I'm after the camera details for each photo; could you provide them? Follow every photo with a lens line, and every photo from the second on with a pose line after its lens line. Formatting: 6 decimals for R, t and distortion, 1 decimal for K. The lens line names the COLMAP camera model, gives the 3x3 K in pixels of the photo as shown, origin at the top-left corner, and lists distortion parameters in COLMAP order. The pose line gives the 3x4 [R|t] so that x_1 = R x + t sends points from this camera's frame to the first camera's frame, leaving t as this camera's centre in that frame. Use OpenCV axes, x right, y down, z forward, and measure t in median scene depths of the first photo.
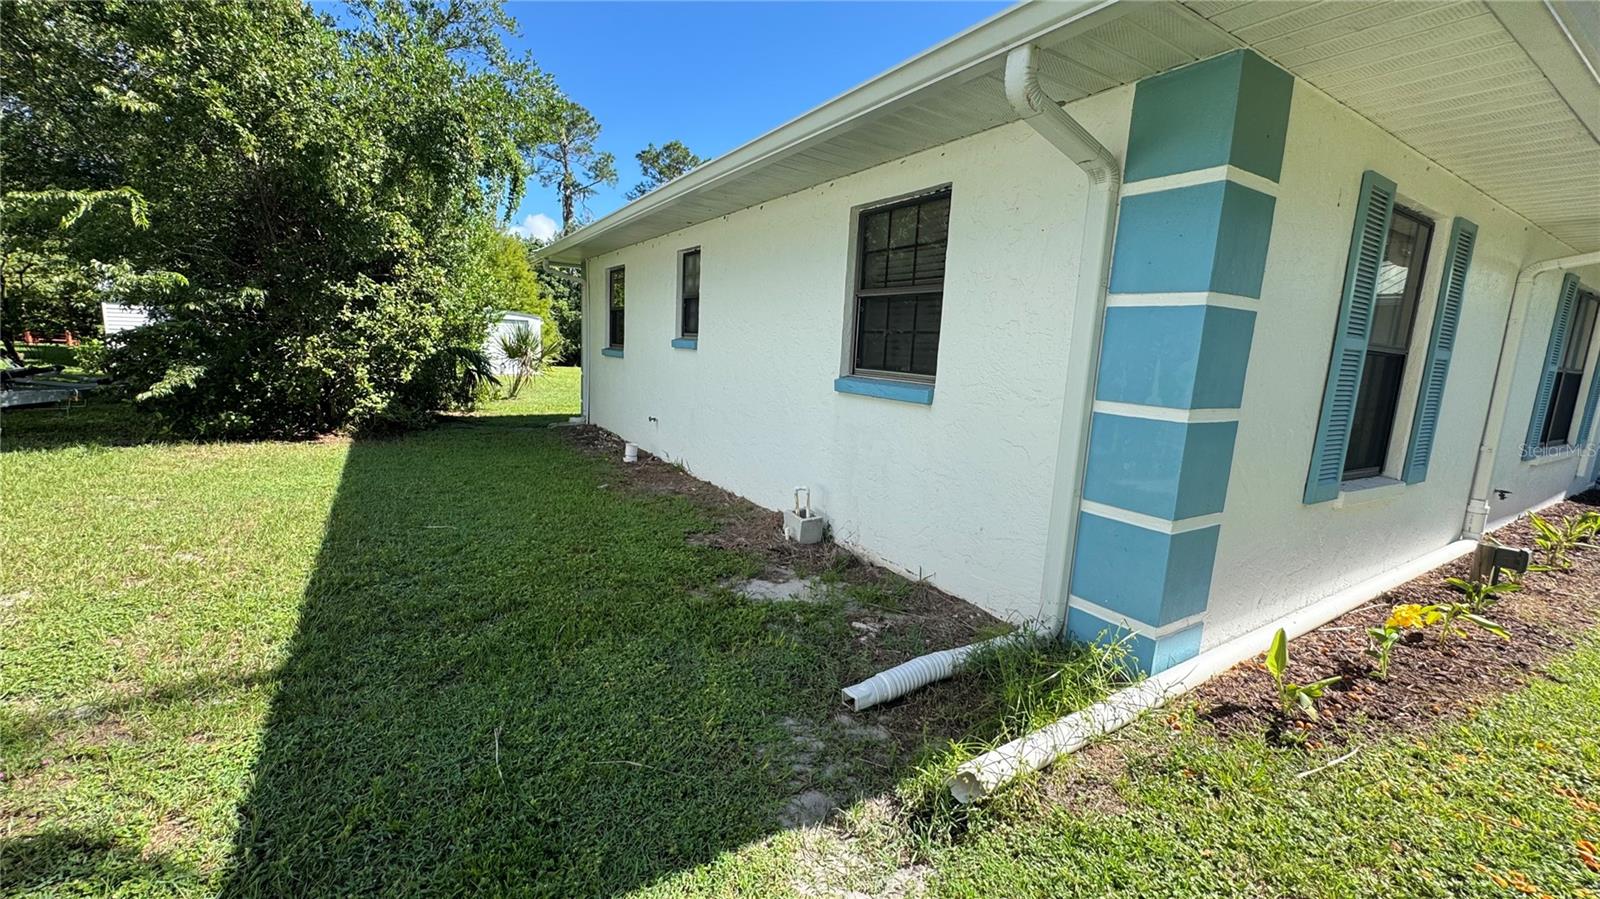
lens RADIAL K [[639.7, 0, 797.7], [0, 639.7, 450.7], [0, 0, 1]] dist [-0.005056, 0.001046]
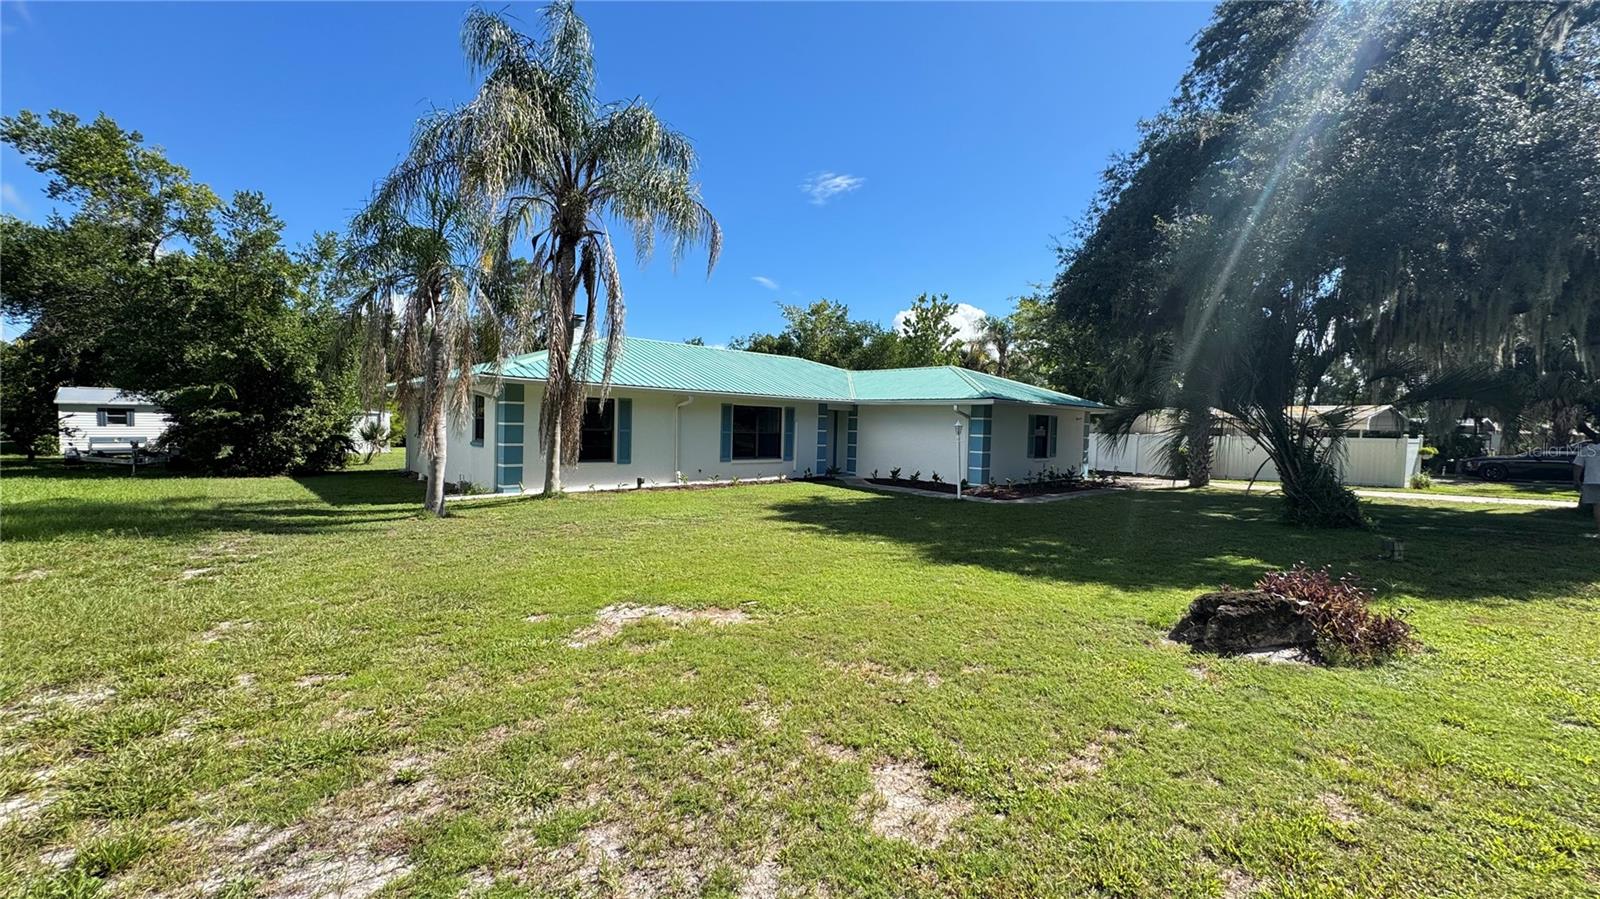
lens RADIAL K [[639.7, 0, 799.1], [0, 639.7, 453.6], [0, 0, 1]] dist [-0.005056, 0.001046]
pose [[0.982984, -0.030681, 0.181111, 0.512195], [0.051126, 0.992691, -0.109320, 0.184685], [-0.176433, 0.116720, 0.977368, -1.176912]]
